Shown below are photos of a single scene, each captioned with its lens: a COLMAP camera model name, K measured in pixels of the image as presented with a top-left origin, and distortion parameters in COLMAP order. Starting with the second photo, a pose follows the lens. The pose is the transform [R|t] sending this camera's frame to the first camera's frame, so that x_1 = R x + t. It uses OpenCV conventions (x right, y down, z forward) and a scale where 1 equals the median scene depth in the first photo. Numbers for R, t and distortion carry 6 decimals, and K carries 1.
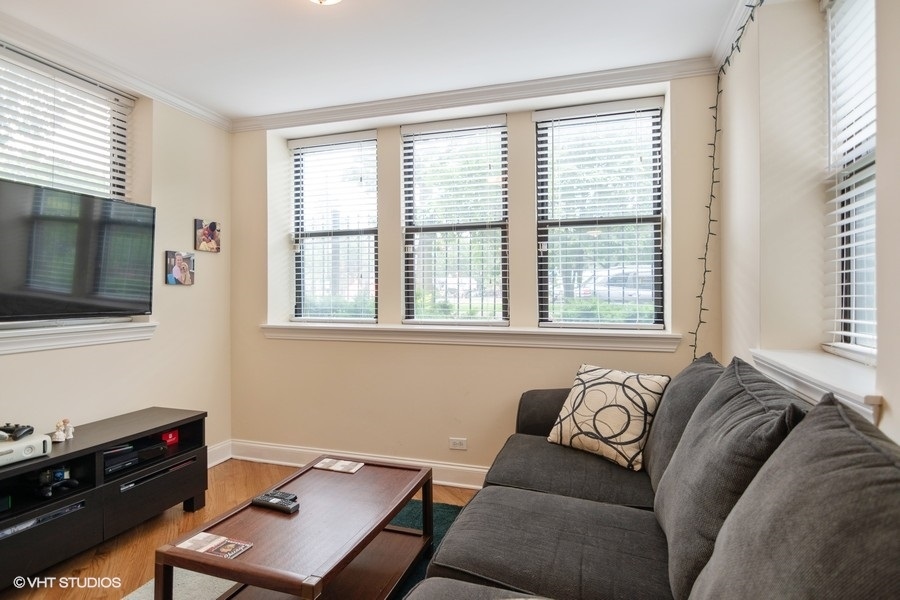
lens RADIAL K [[471.0, 0, 452.9], [0, 471.0, 294.4], [0, 0, 1]] dist [-0.004087, 0.000214]
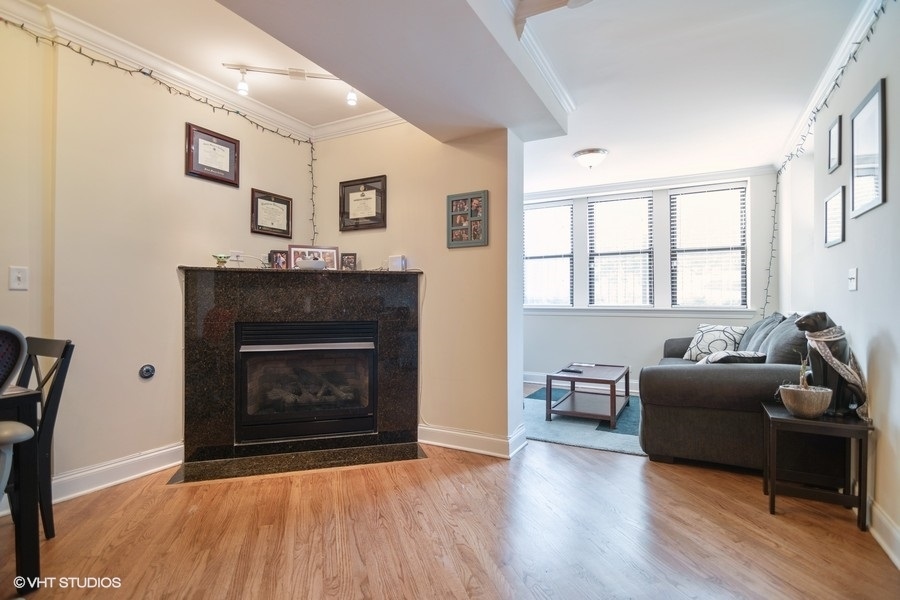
lens RADIAL K [[443.4, 0, 450.0], [0, 443.4, 299.1], [0, 0, 1]] dist [-0.001220, -0.000663]
pose [[0.981478, 0.001858, -0.191567, -0.340597], [-0.002672, 0.999988, -0.003991, 0.046847], [0.191557, 0.004429, 0.981471, -0.875214]]
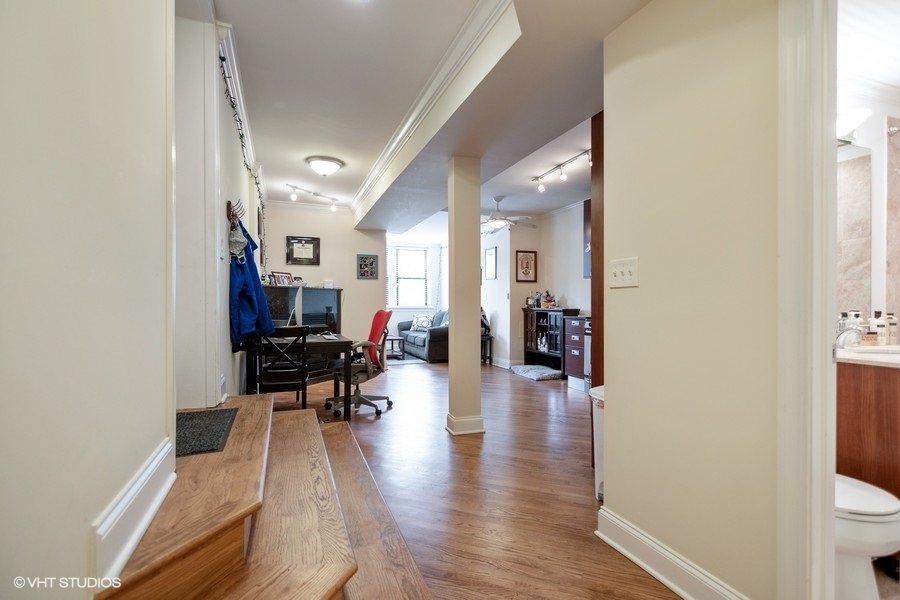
lens RADIAL K [[443.4, 0, 448.6], [0, 443.4, 305.8], [0, 0, 1]] dist [-0.001220, -0.000663]
pose [[0.790069, 0.001982, 0.613015, -1.637153], [-0.005059, 0.999982, 0.003286, 0.049757], [-0.612998, -0.005698, 0.790064, -1.980190]]
